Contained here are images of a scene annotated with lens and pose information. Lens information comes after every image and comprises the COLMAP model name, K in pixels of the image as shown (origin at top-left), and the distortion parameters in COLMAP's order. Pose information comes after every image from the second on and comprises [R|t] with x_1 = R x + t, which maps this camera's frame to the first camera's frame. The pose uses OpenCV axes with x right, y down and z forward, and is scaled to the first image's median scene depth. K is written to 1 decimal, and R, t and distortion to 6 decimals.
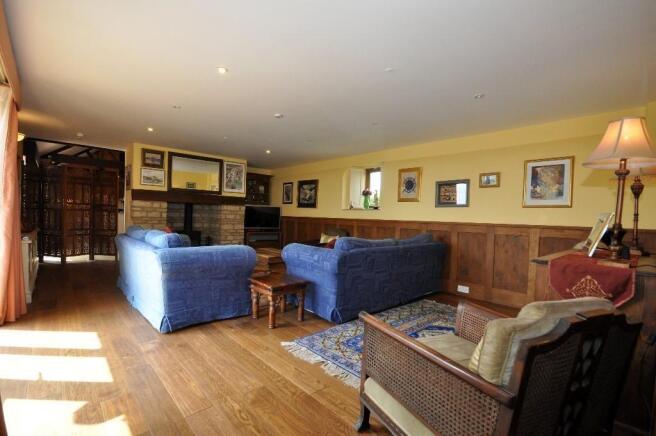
lens RADIAL K [[301.2, 0, 328.0], [0, 301.2, 218.0], [0, 0, 1]] dist [-0.000355, -0.000051]
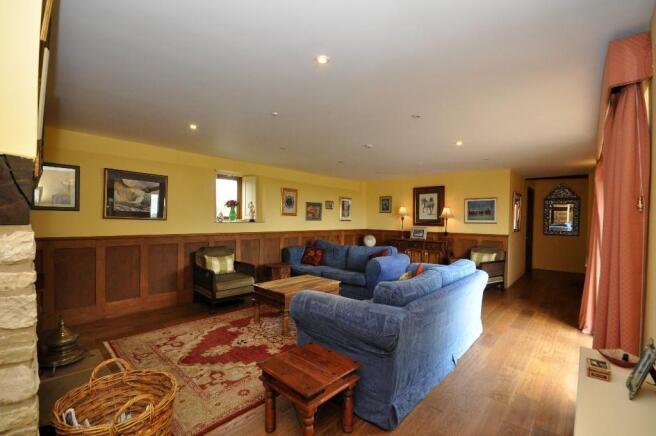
lens RADIAL K [[289.3, 0, 324.4], [0, 289.3, 225.1], [0, 0, 1]] dist [-0.015305, -0.000730]
pose [[-0.083411, -0.053964, 0.995053, -0.698580], [-0.012093, 0.998514, 0.053138, -0.061088], [-0.996442, -0.007601, -0.083940, 0.726207]]
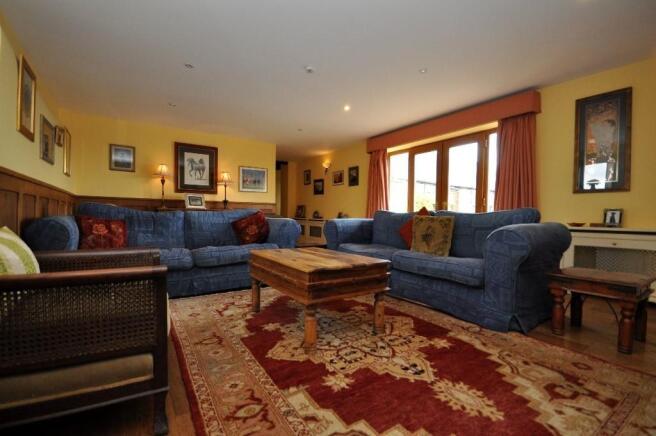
lens RADIAL K [[286.7, 0, 324.8], [0, 286.7, 224.7], [0, 0, 1]] dist [-0.001896, -0.010987]
pose [[-0.985983, -0.050157, 0.159131, -0.202705], [-0.044092, 0.998168, 0.041420, 0.034045], [-0.160917, 0.033823, -0.986388, 1.042026]]
